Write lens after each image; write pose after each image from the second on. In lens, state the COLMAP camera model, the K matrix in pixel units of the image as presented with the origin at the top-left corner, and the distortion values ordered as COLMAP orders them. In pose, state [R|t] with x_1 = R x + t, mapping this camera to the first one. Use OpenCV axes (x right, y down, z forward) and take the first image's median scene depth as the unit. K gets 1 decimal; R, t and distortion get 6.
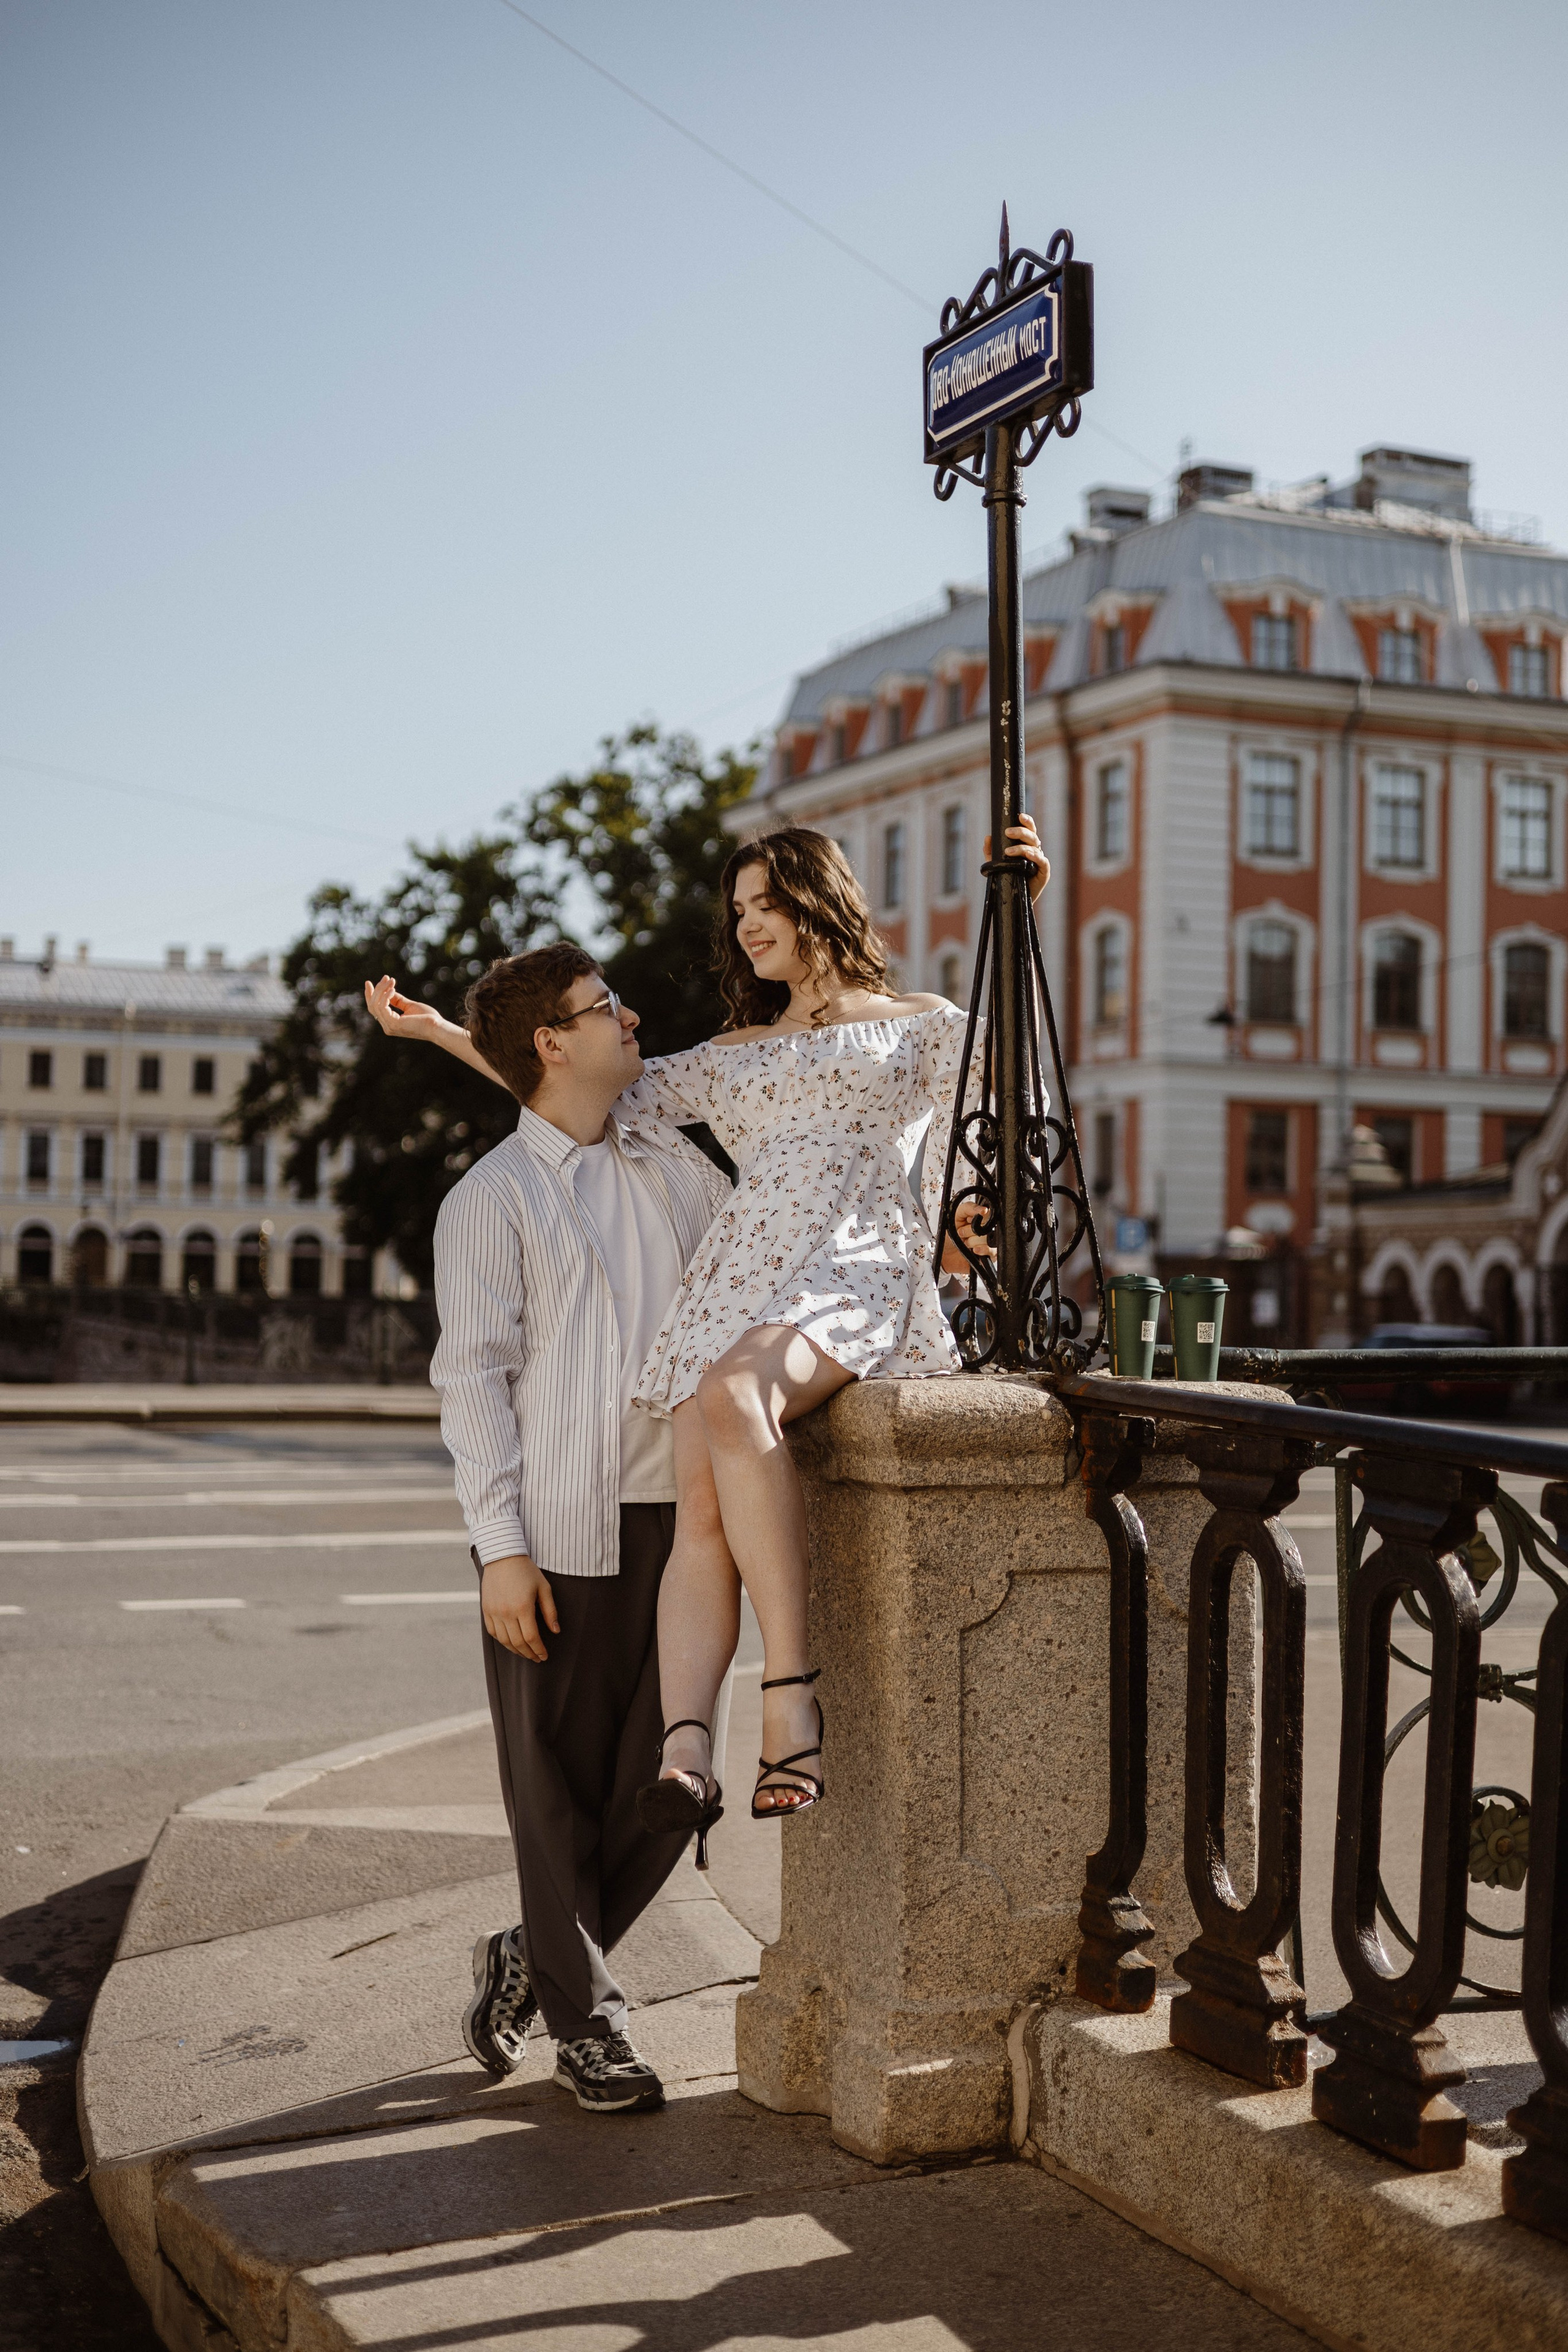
lens RADIAL K [[3289.8, 0, 789.7], [0, 3289.8, 1172.2], [0, 0, 1]] dist [0.018711, -0.004510]
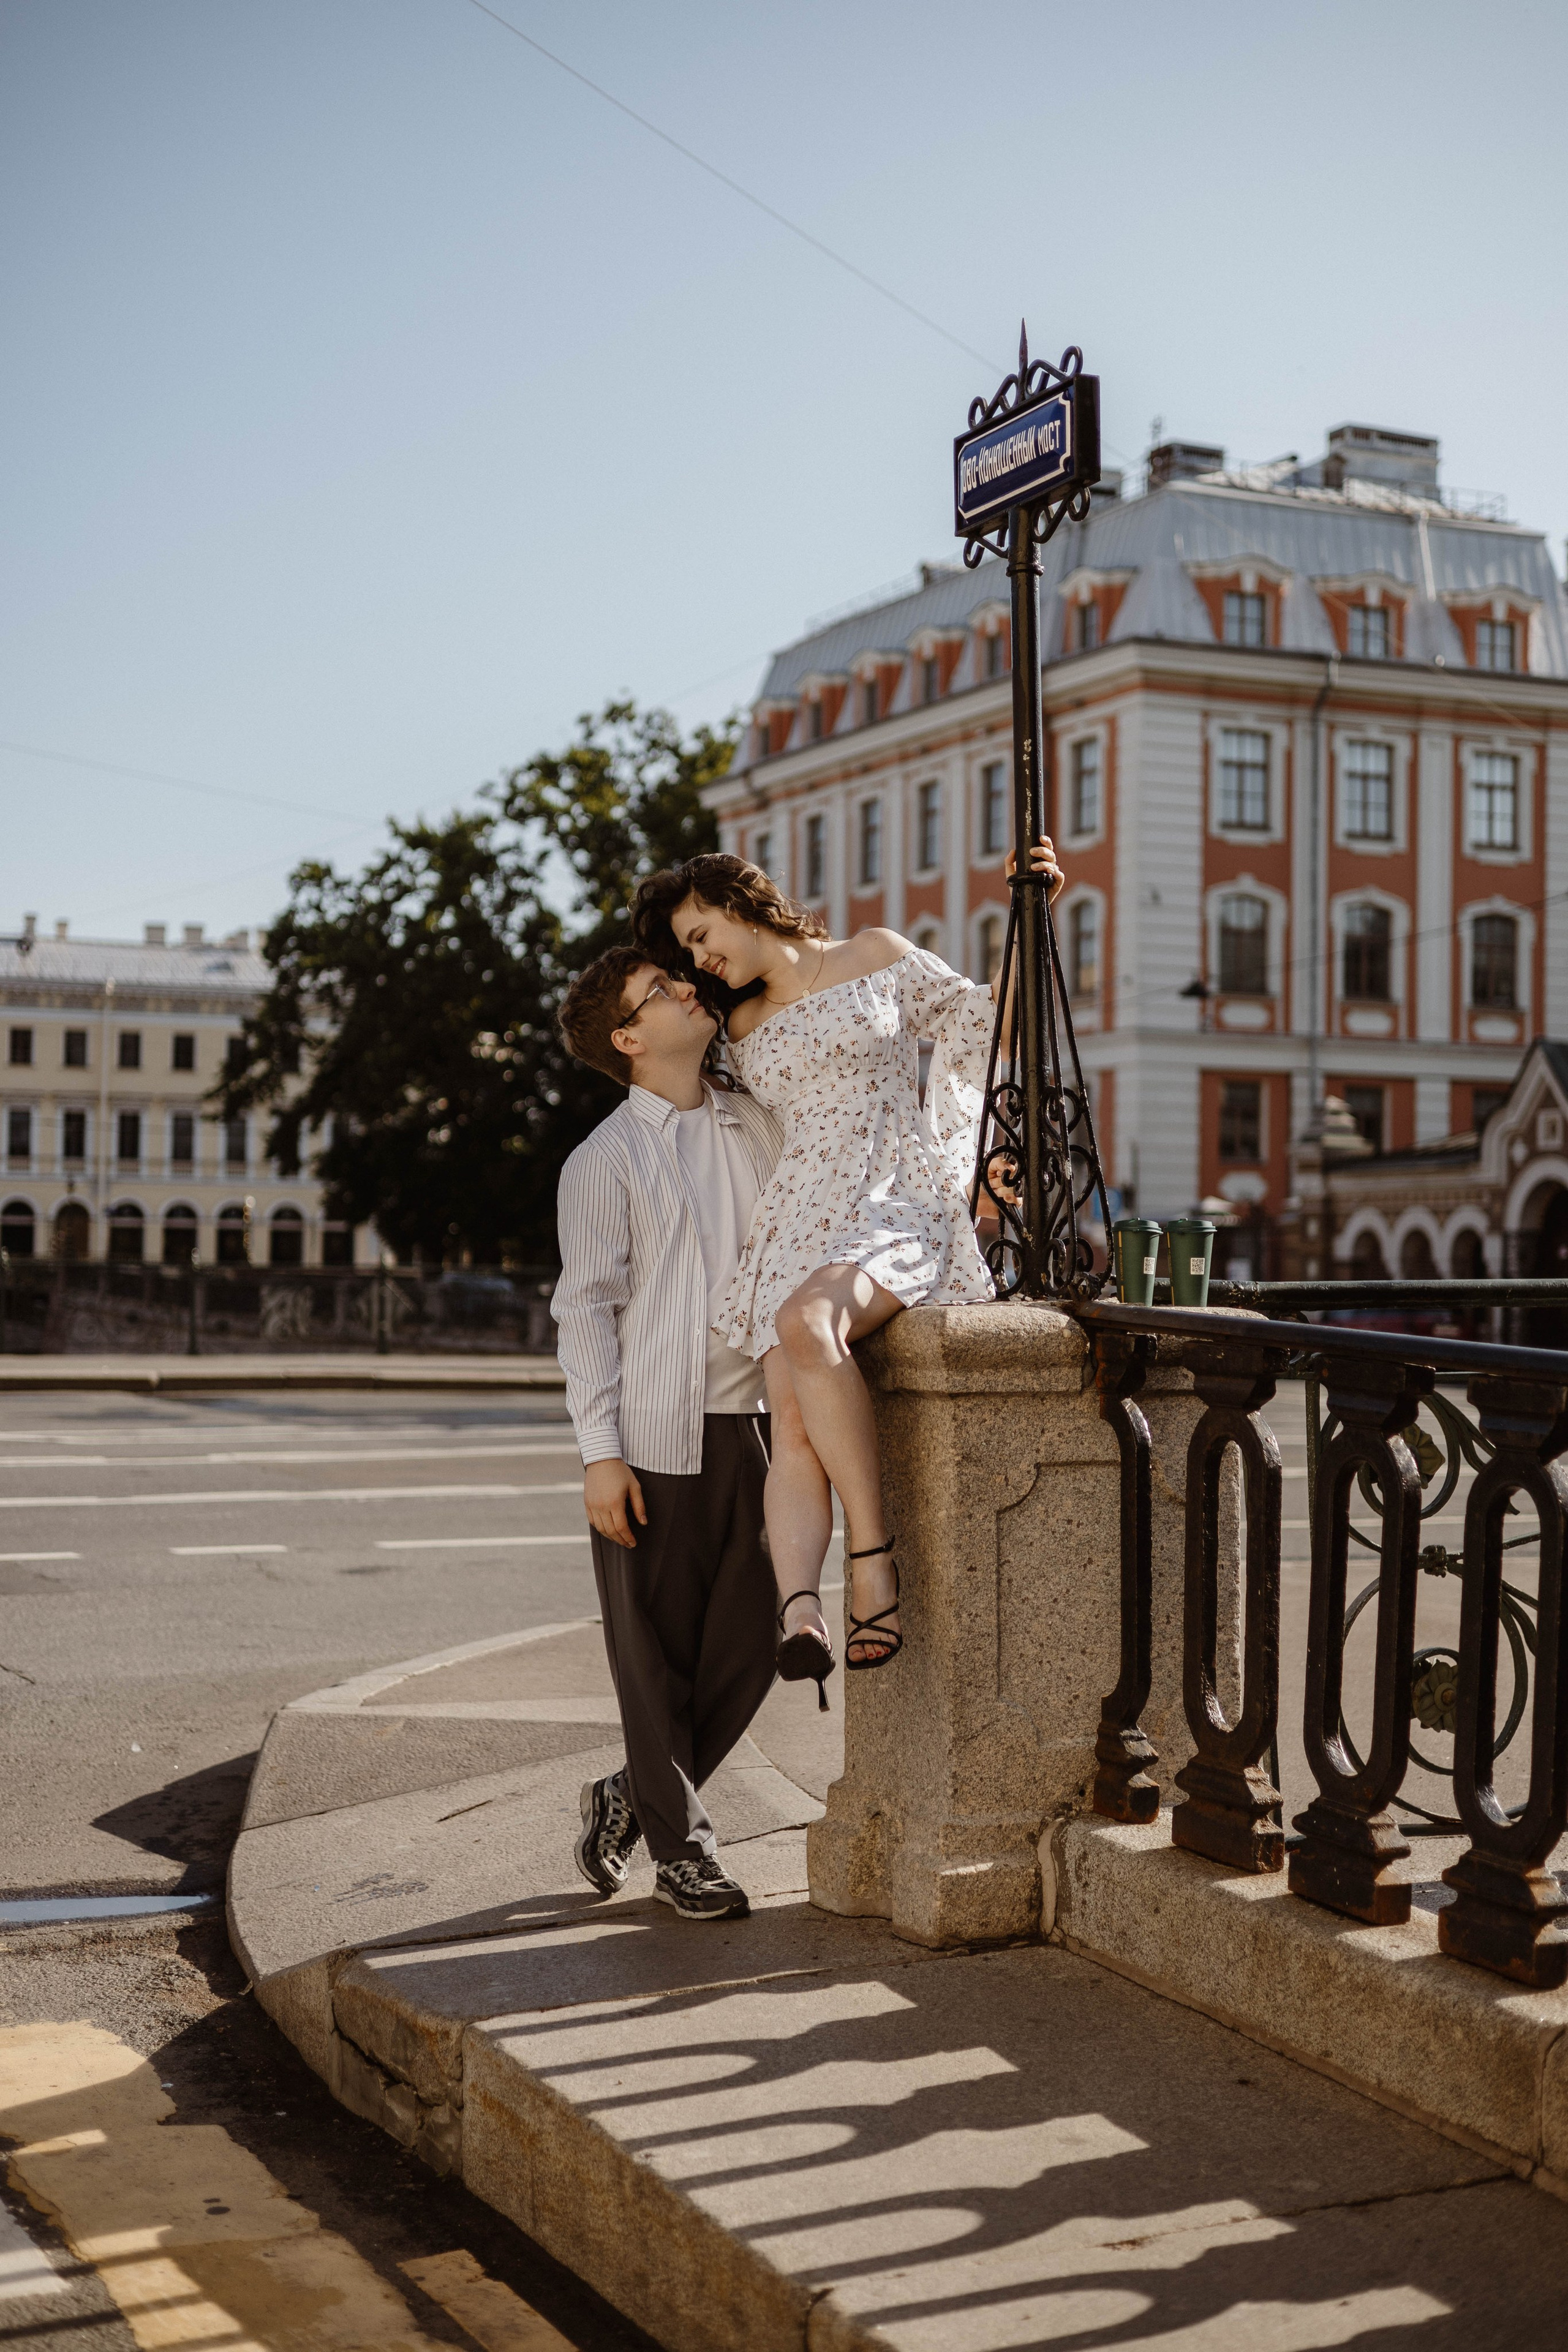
lens RADIAL K [[3276.6, 0, 782.7], [0, 3276.6, 1168.3], [0, 0, 1]] dist [0.014838, 0.005368]
pose [[0.999970, -0.005567, 0.005458, -0.022899], [0.005528, 0.999959, 0.007202, 0.002523], [-0.005498, -0.007171, 0.999959, -0.143030]]
